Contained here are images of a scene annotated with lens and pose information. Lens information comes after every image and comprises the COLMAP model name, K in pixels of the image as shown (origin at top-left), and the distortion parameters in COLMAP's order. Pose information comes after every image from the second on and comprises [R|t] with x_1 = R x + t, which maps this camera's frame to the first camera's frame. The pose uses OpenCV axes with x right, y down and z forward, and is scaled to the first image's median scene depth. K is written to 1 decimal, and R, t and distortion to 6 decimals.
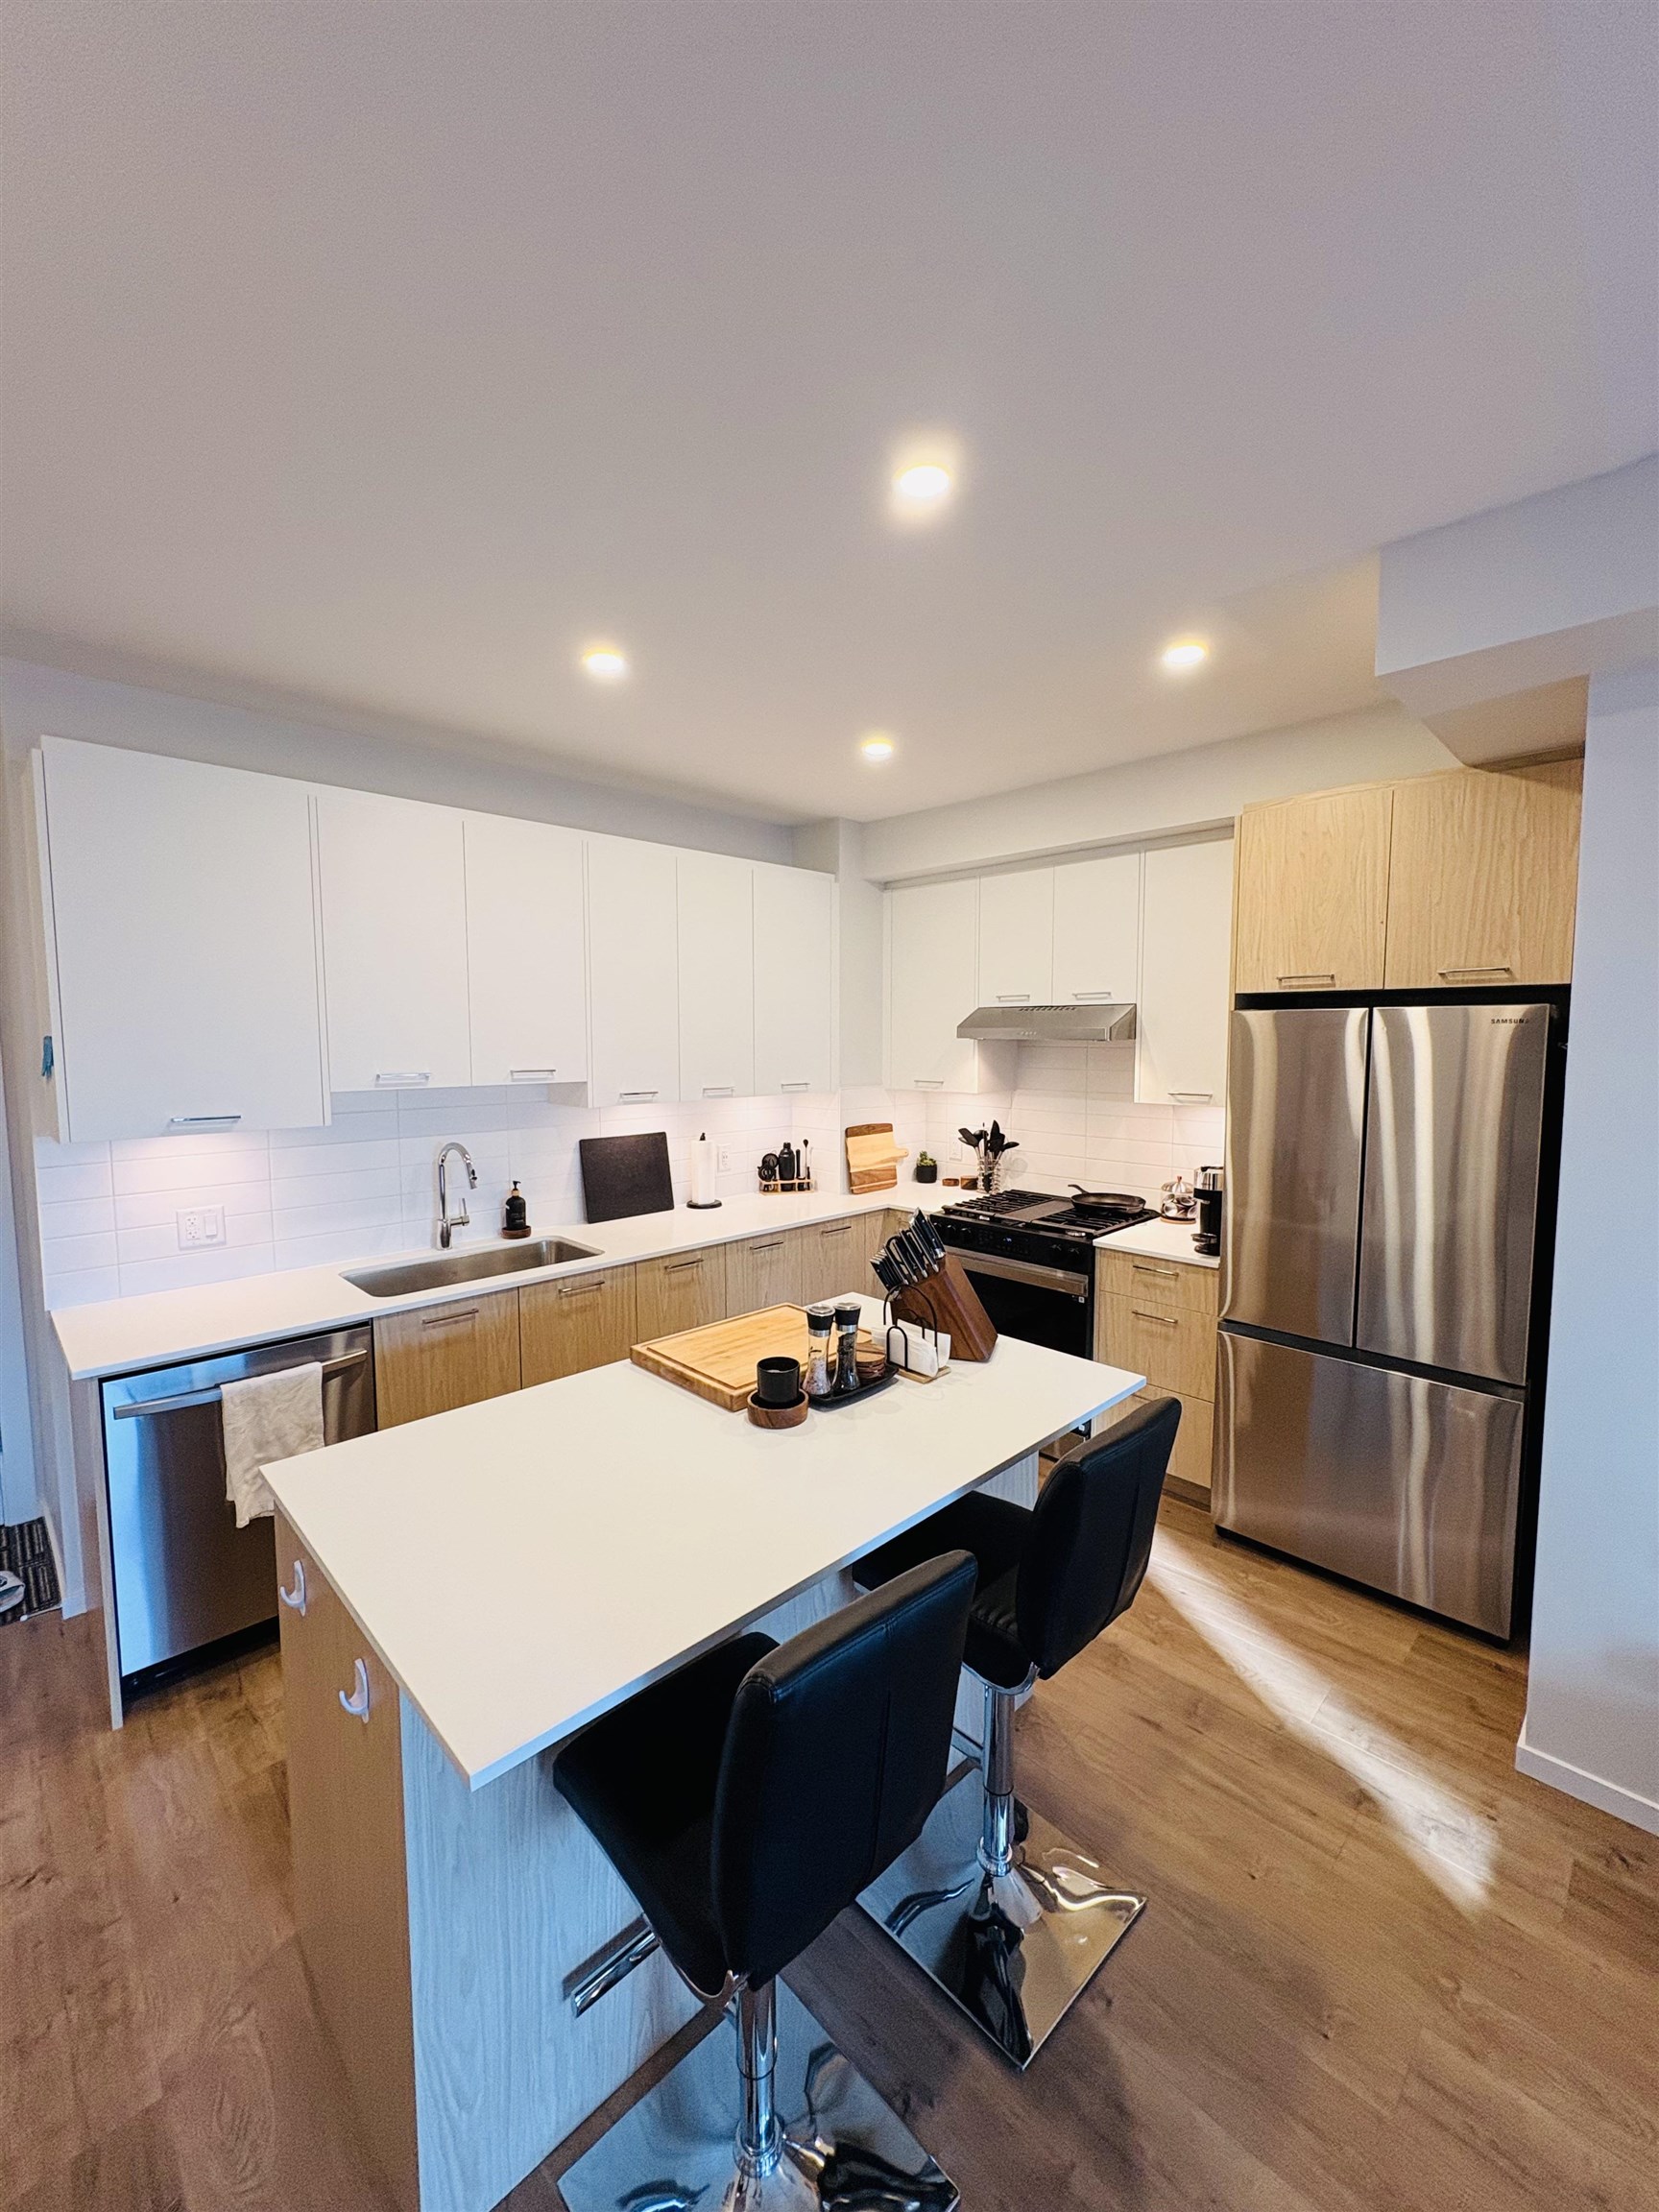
lens RADIAL K [[880.7, 0, 829.5], [0, 880.7, 1106.0], [0, 0, 1]] dist [-0.001734, -0.000025]
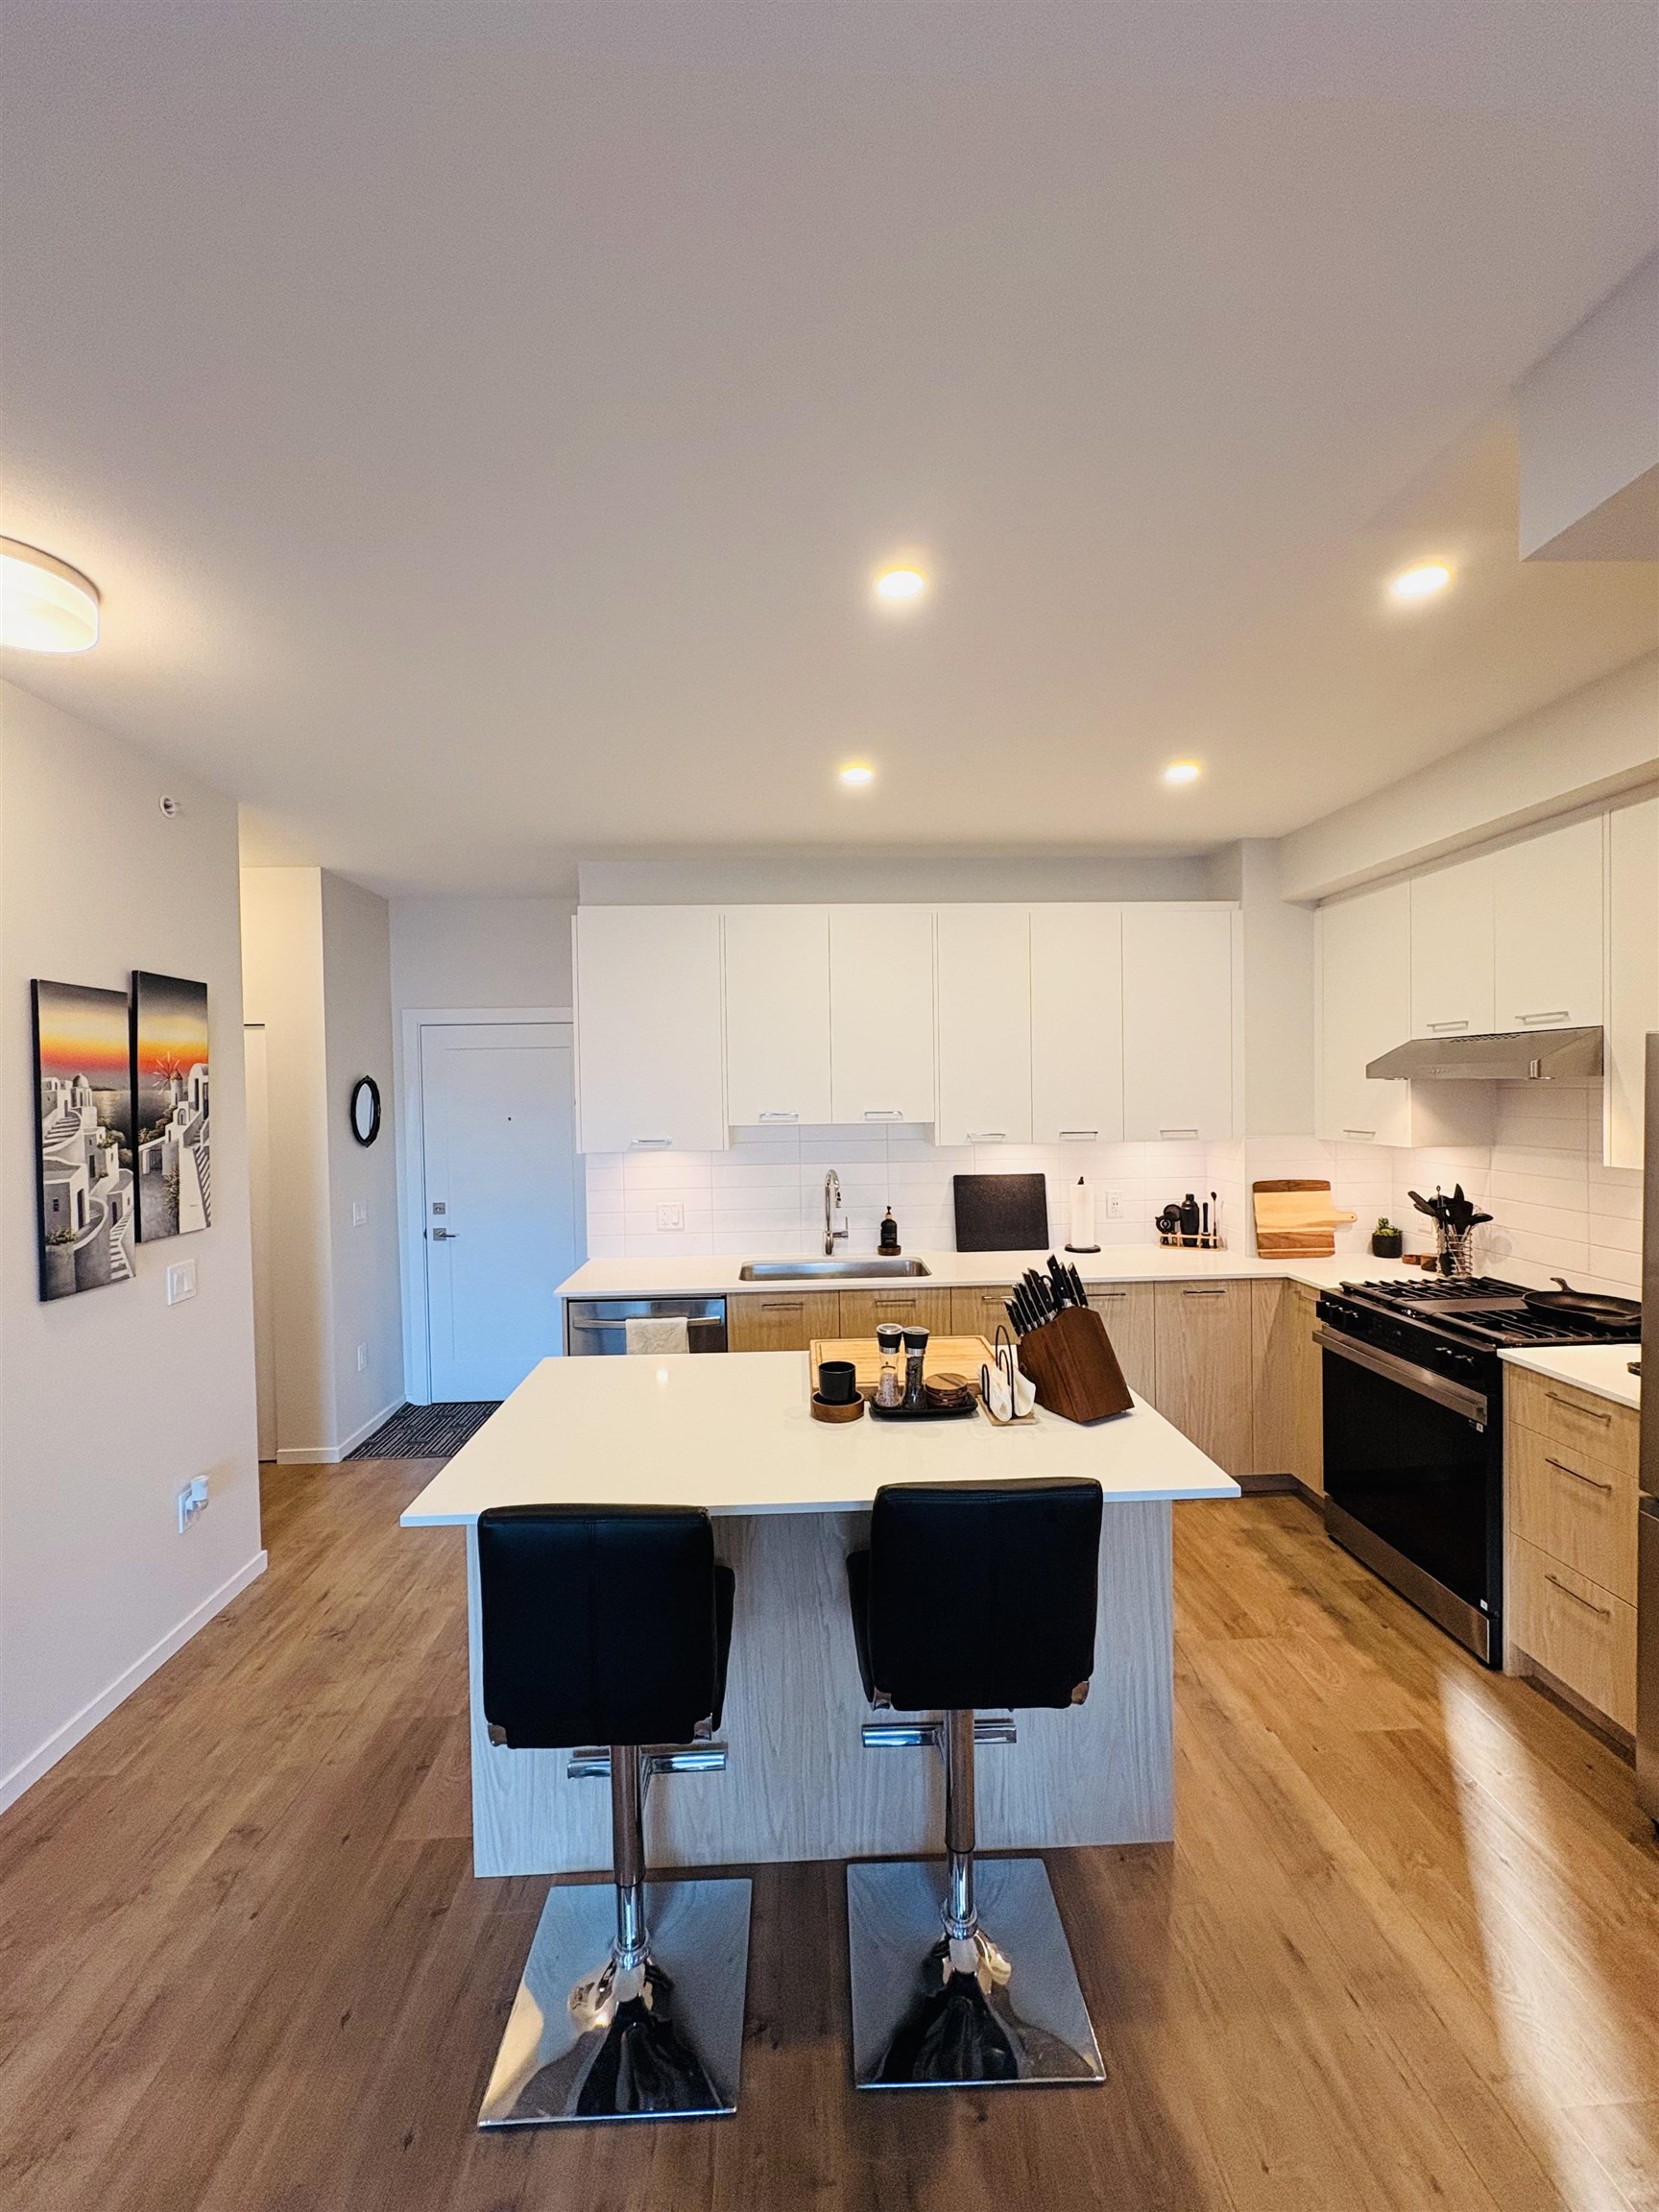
lens RADIAL K [[880.7, 0, 829.5], [0, 880.7, 1106.0], [0, 0, 1]] dist [-0.001734, -0.000025]
pose [[0.741245, 0.003918, -0.671223, 0.326019], [-0.040243, 0.998444, -0.038613, 0.000010], [0.670027, 0.055633, 0.740249, 0.060050]]
